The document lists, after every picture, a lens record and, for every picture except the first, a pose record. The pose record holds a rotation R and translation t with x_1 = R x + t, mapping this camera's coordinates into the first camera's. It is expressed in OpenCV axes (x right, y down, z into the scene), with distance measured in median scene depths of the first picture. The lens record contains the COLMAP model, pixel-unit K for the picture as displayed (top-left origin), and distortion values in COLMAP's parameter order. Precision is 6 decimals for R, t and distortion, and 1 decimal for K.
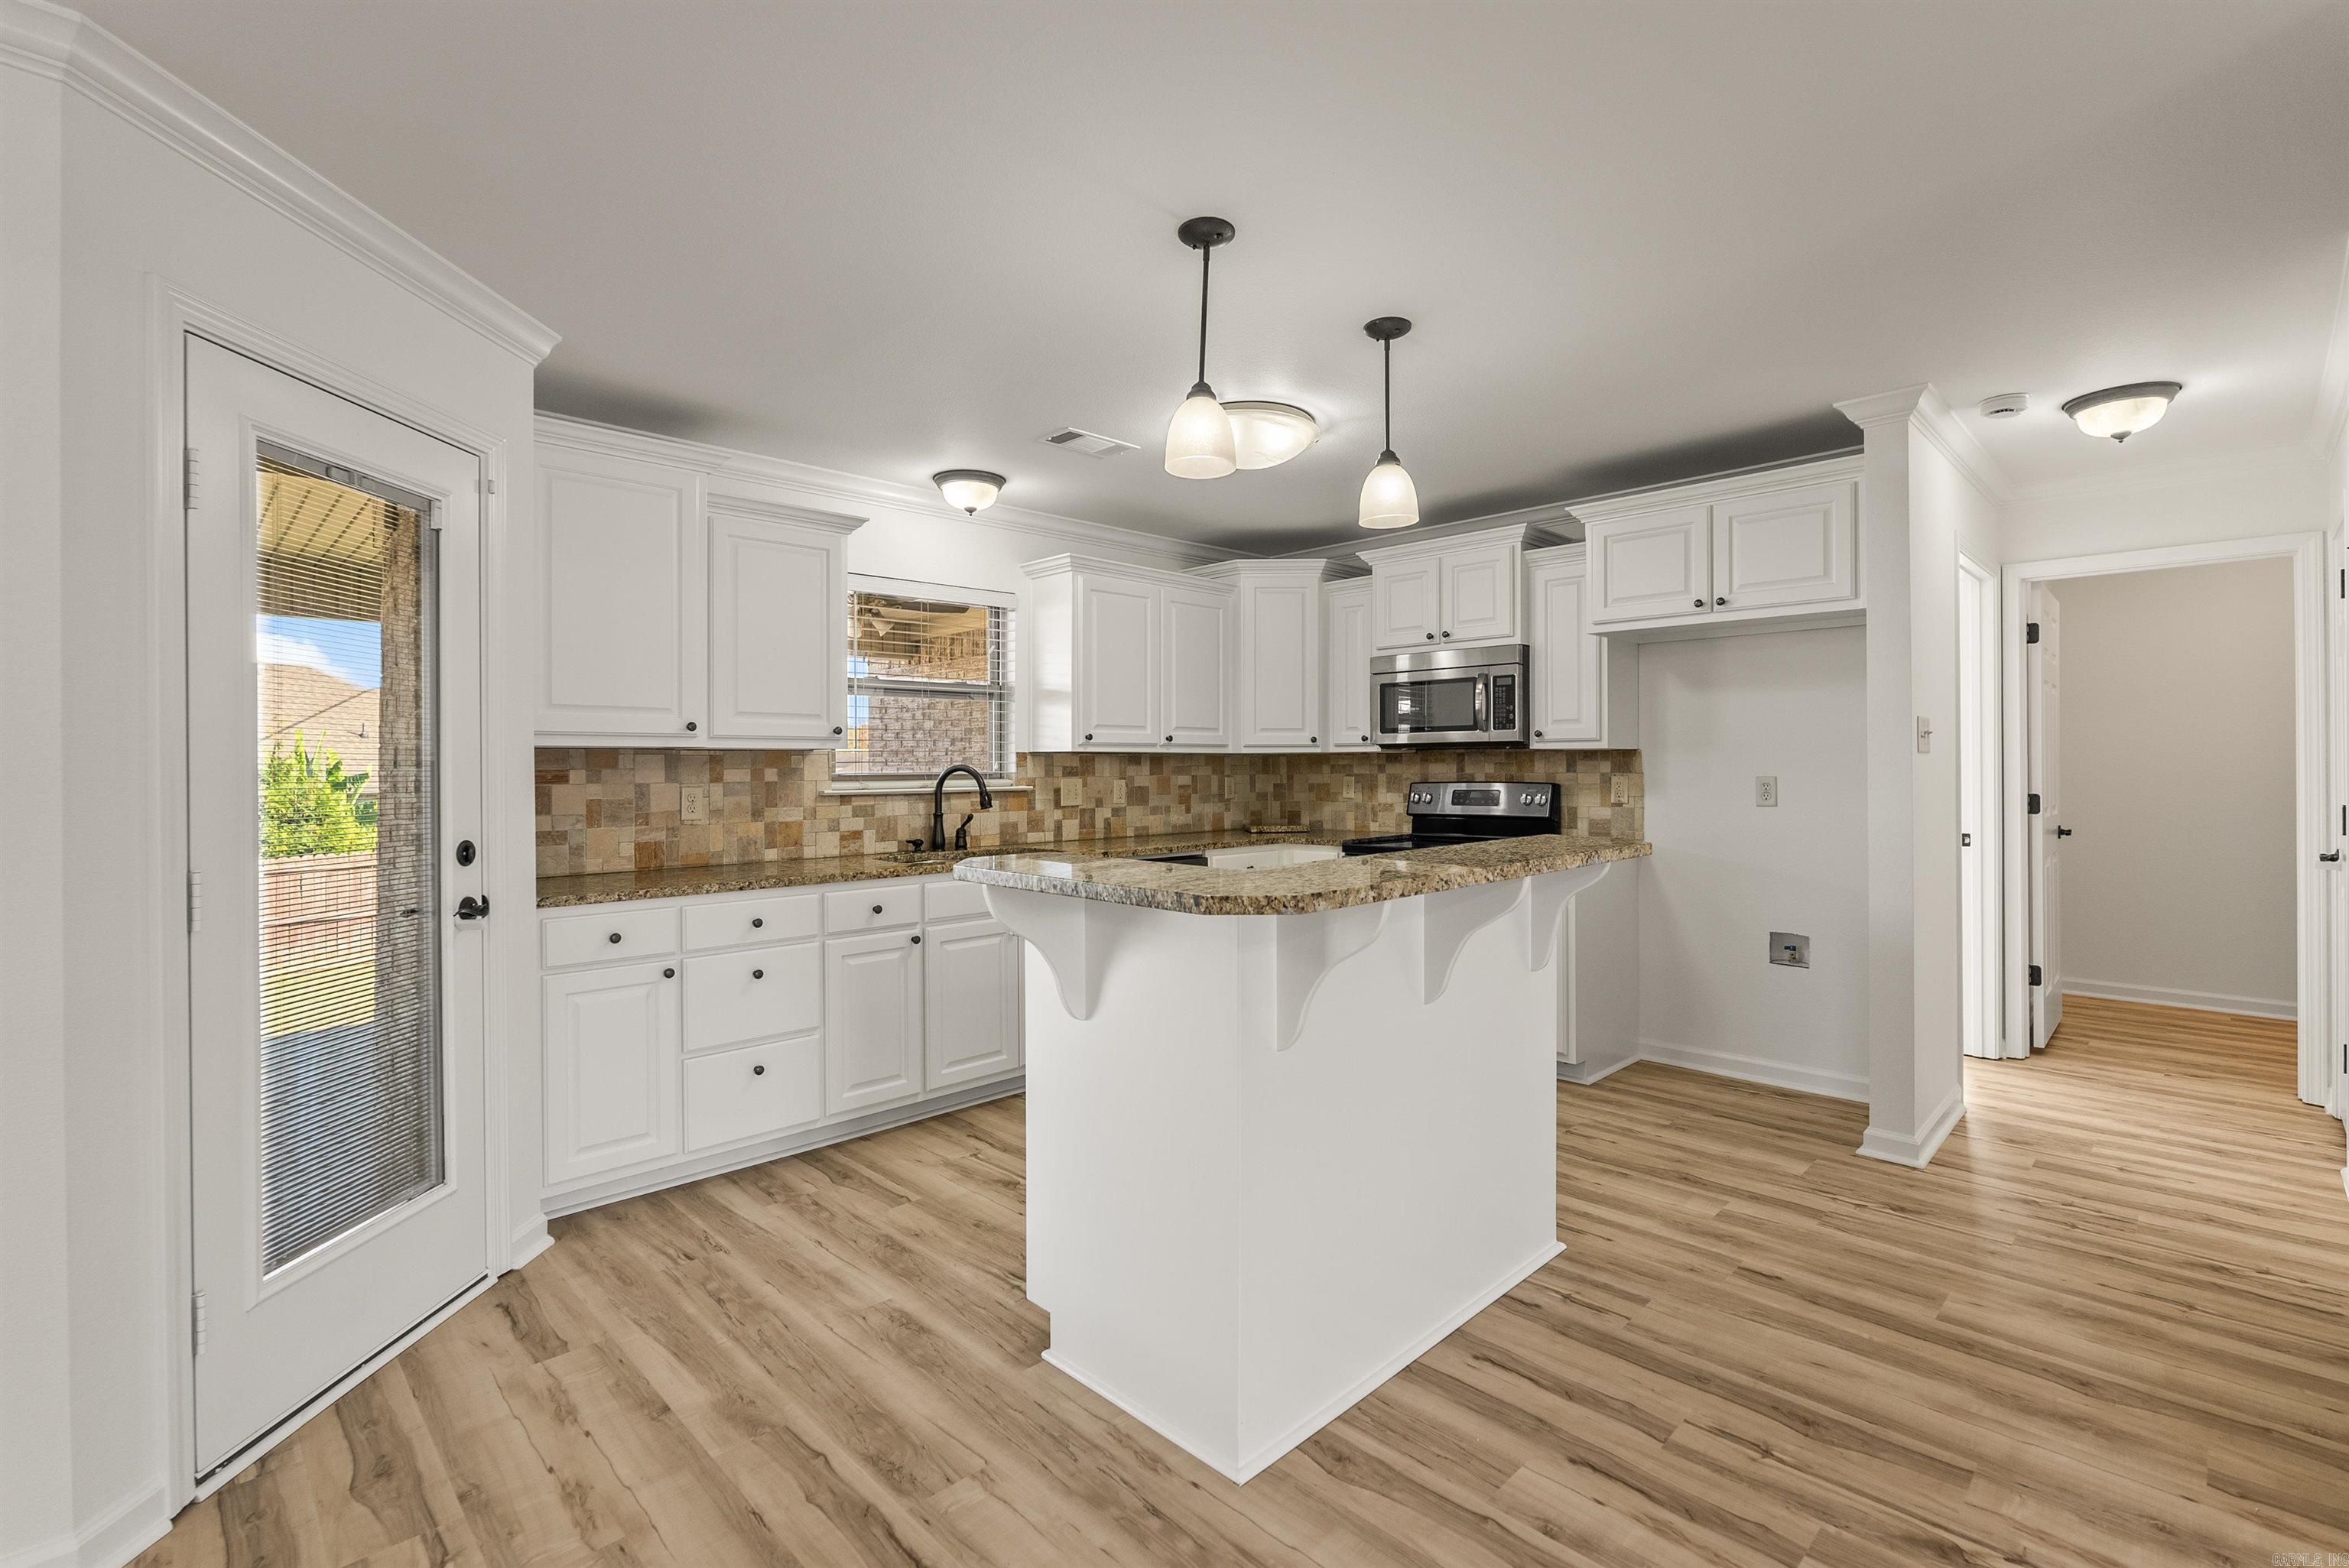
lens RADIAL K [[1049.6, 0, 1187.4], [0, 1049.6, 771.3], [0, 0, 1]] dist [-0.007938, 0.001505]
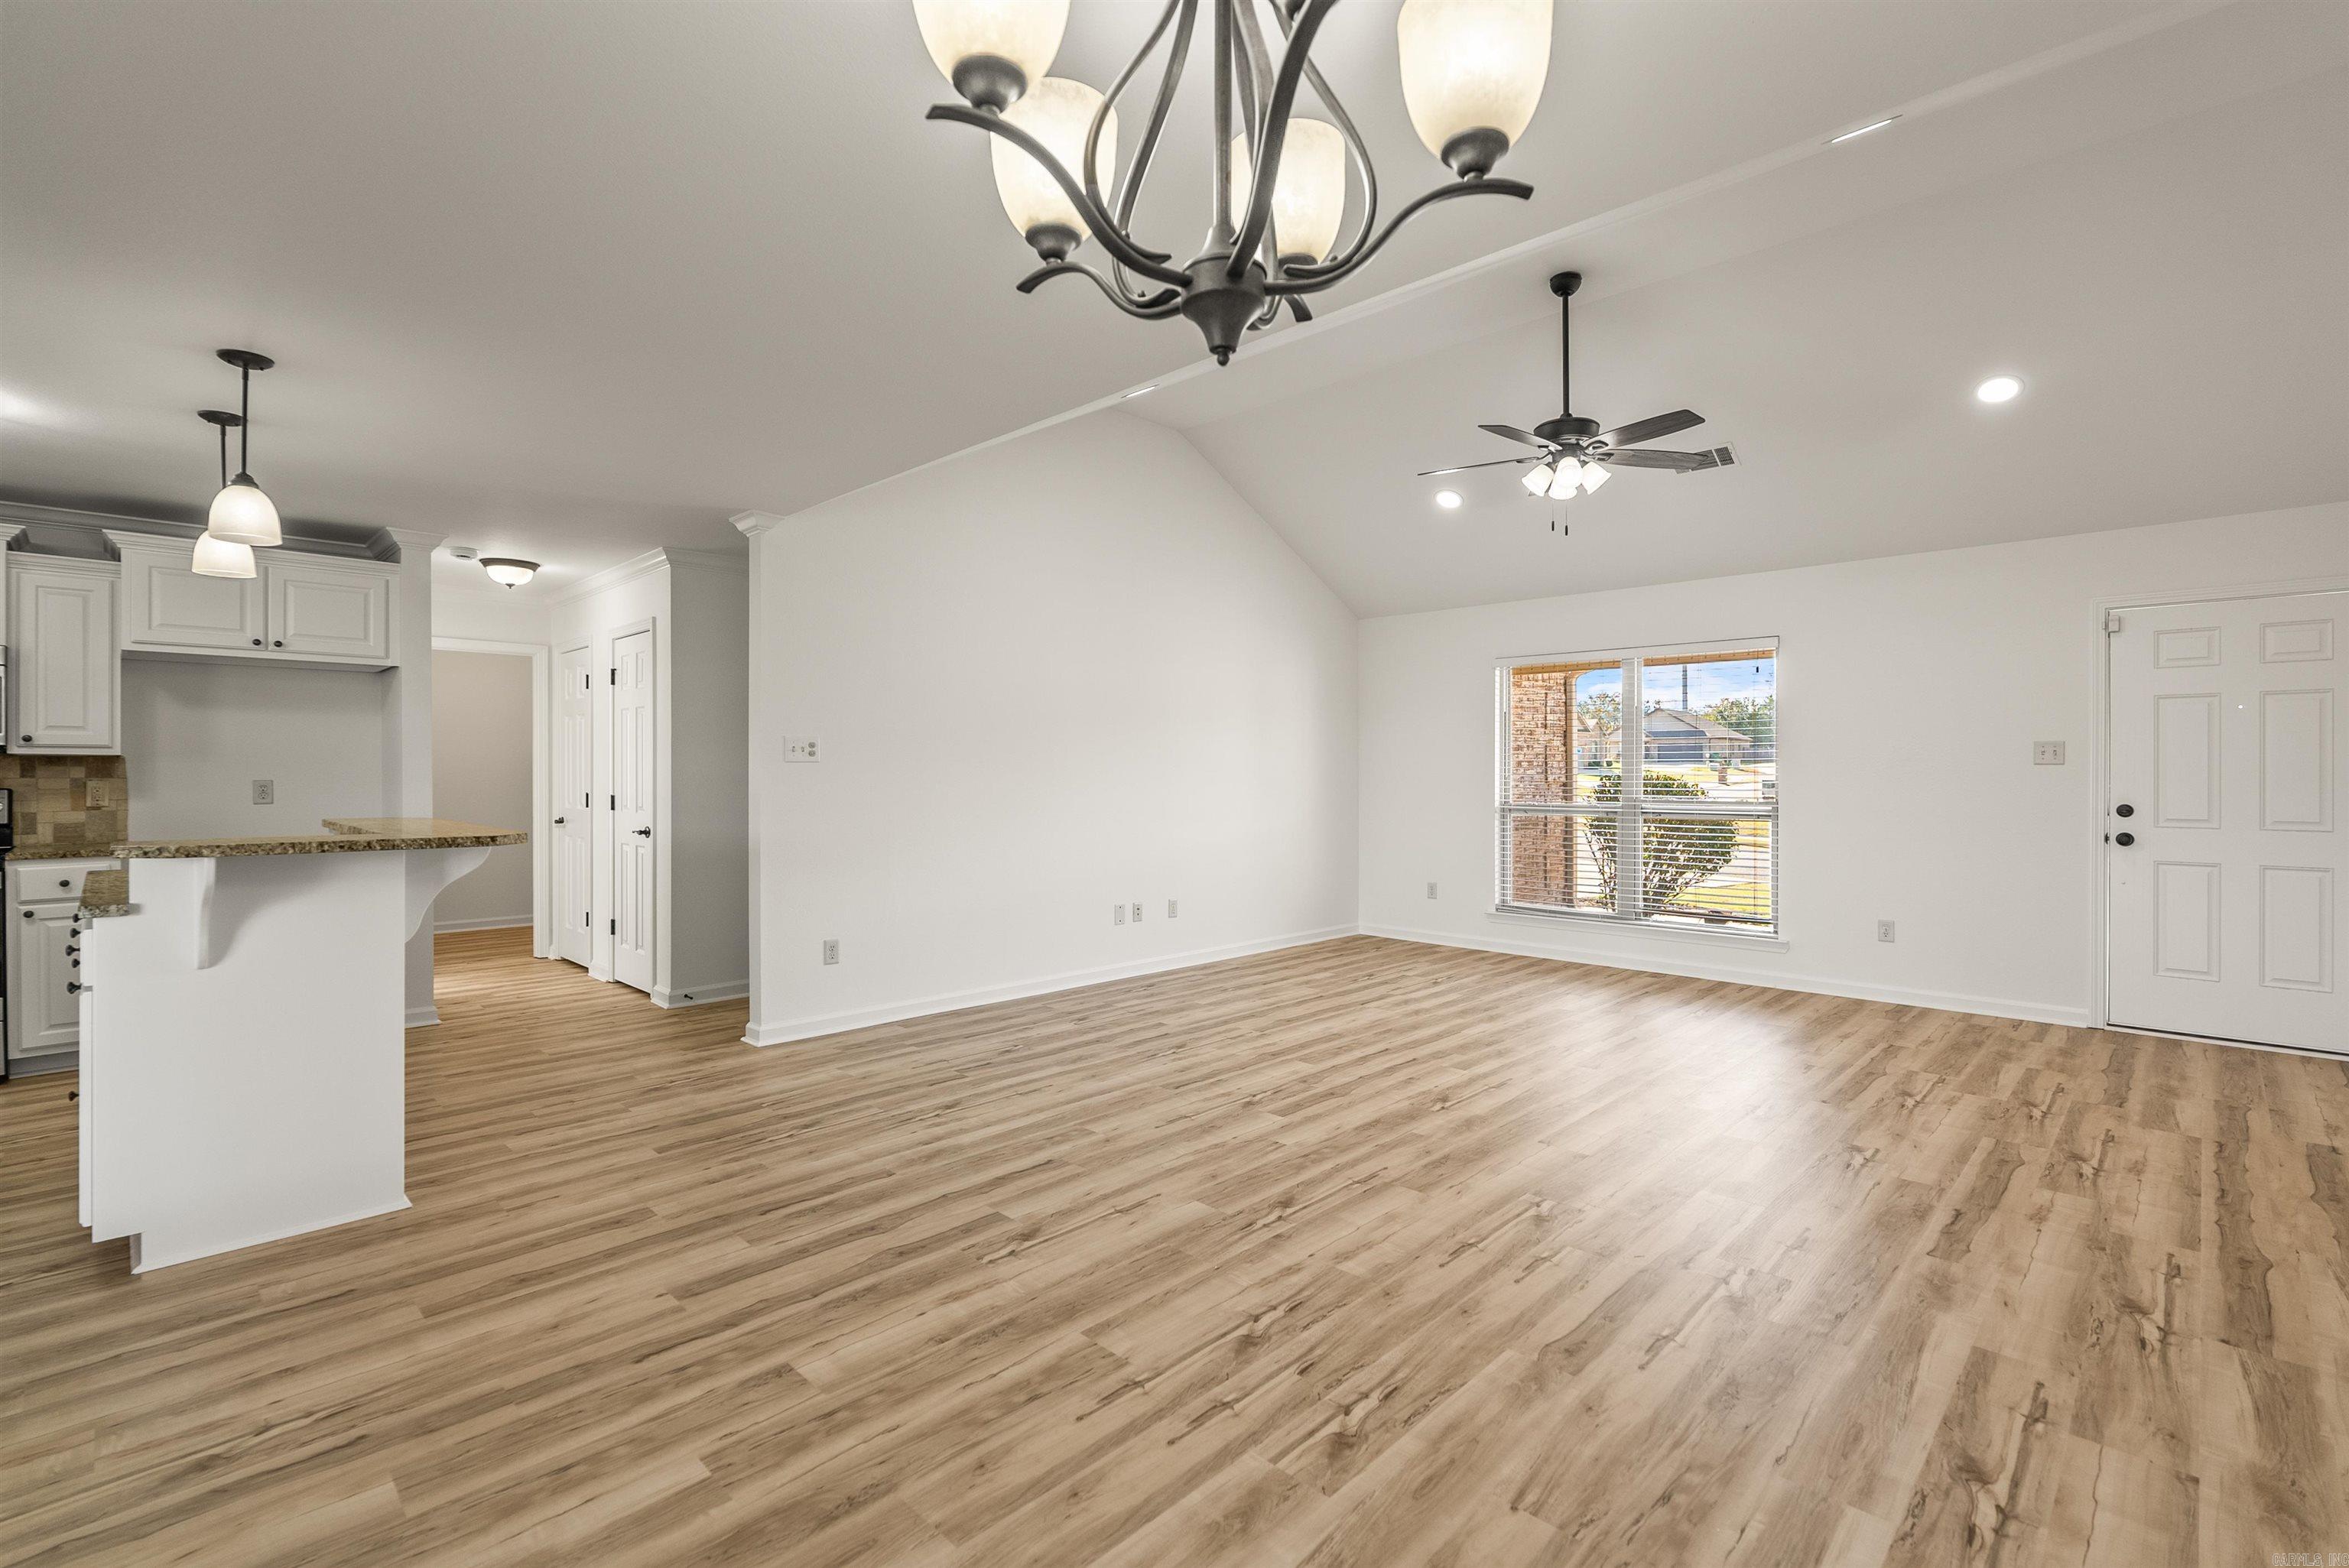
lens RADIAL K [[1049.6, 0, 1158.7], [0, 1049.6, 771.7], [0, 0, 1]] dist [-0.007938, 0.001505]
pose [[0.001638, 0.005084, 0.999986, -0.736693], [0.005571, 0.999972, -0.005093, 0.007540], [-0.999983, 0.005579, 0.001610, -0.081516]]
